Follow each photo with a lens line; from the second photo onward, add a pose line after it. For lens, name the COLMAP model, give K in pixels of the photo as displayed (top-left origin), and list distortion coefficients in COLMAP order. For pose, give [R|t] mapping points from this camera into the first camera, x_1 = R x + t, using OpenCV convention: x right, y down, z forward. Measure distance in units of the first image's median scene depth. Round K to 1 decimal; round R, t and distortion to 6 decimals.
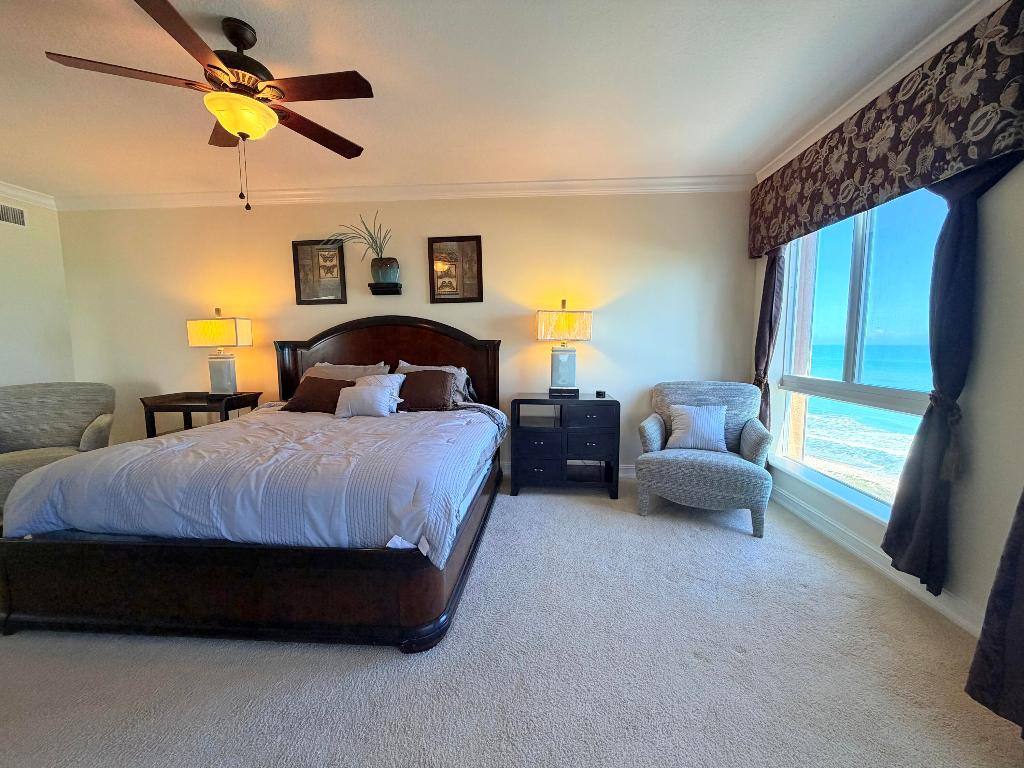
lens RADIAL K [[410.7, 0, 509.4], [0, 410.7, 383.4], [0, 0, 1]] dist [-0.000582, 0.000055]
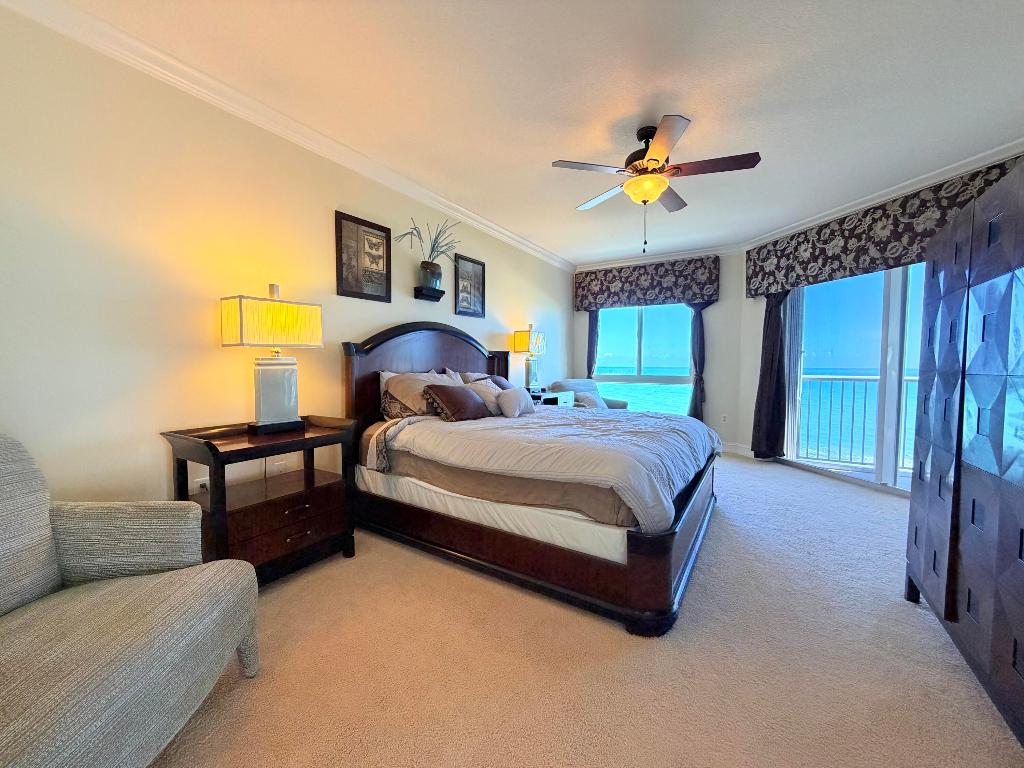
lens RADIAL K [[410.7, 0, 509.4], [0, 410.7, 383.4], [0, 0, 1]] dist [-0.000582, 0.000055]
pose [[0.464589, -0.035755, 0.884804, -1.160028], [0.076958, 0.997034, -0.000118, -0.006738], [-0.882176, 0.068148, 0.465963, 0.429883]]
